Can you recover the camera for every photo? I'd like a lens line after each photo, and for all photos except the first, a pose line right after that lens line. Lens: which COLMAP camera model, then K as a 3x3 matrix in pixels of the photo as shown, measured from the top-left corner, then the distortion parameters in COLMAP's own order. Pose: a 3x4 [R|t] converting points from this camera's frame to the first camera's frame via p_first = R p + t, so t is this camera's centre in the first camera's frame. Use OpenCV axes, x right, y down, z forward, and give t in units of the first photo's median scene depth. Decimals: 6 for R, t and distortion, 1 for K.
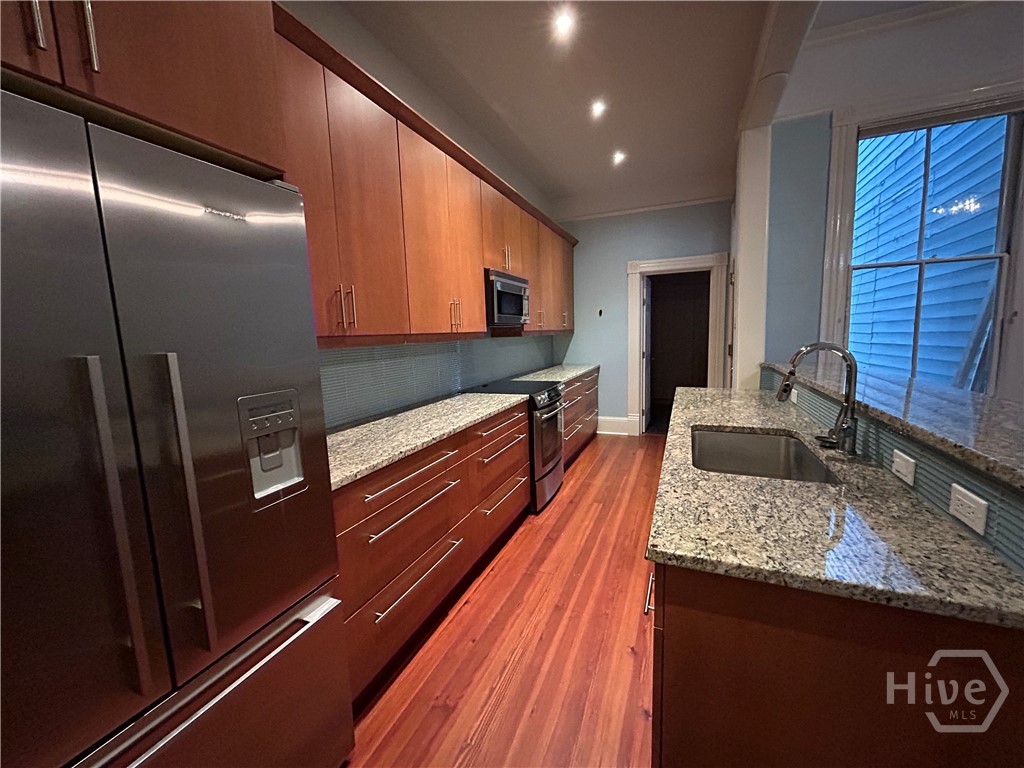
lens RADIAL K [[414.4, 0, 508.9], [0, 414.4, 385.8], [0, 0, 1]] dist [0.000161, -0.000269]
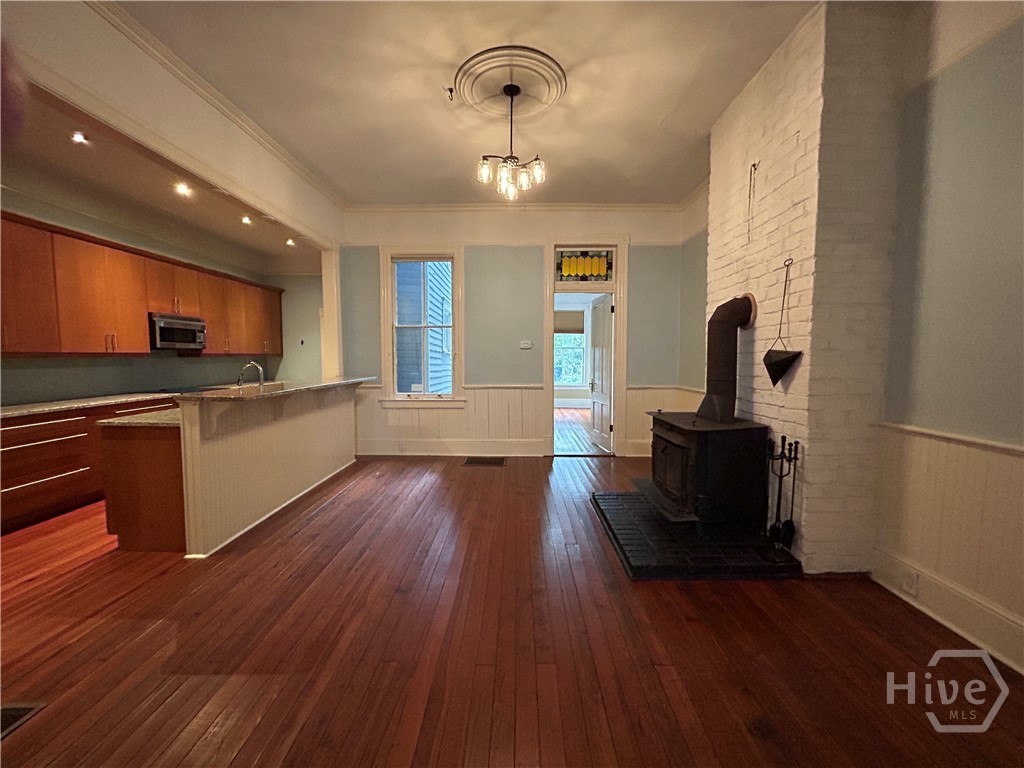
lens RADIAL K [[414.4, 0, 507.6], [0, 414.4, 386.4], [0, 0, 1]] dist [0.000161, -0.000269]
pose [[0.928227, 0.007289, 0.371942, 0.606534], [0.015209, 0.998229, -0.057518, 0.102274], [-0.371703, 0.059047, 0.926472, -0.912197]]
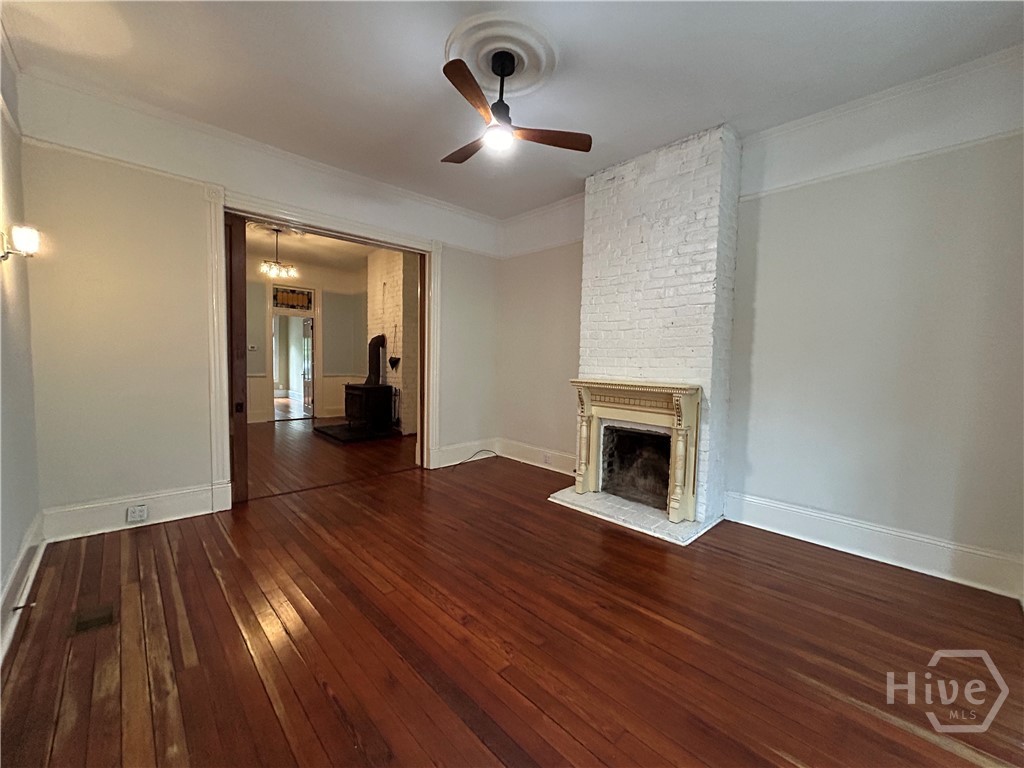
lens RADIAL K [[414.4, 0, 508.2], [0, 414.4, 387.3], [0, 0, 1]] dist [0.000161, -0.000269]
pose [[0.402020, -0.011763, 0.915555, -0.401177], [0.073155, 0.997134, -0.019311, 0.244039], [-0.912704, 0.074741, 0.401728, -1.815255]]
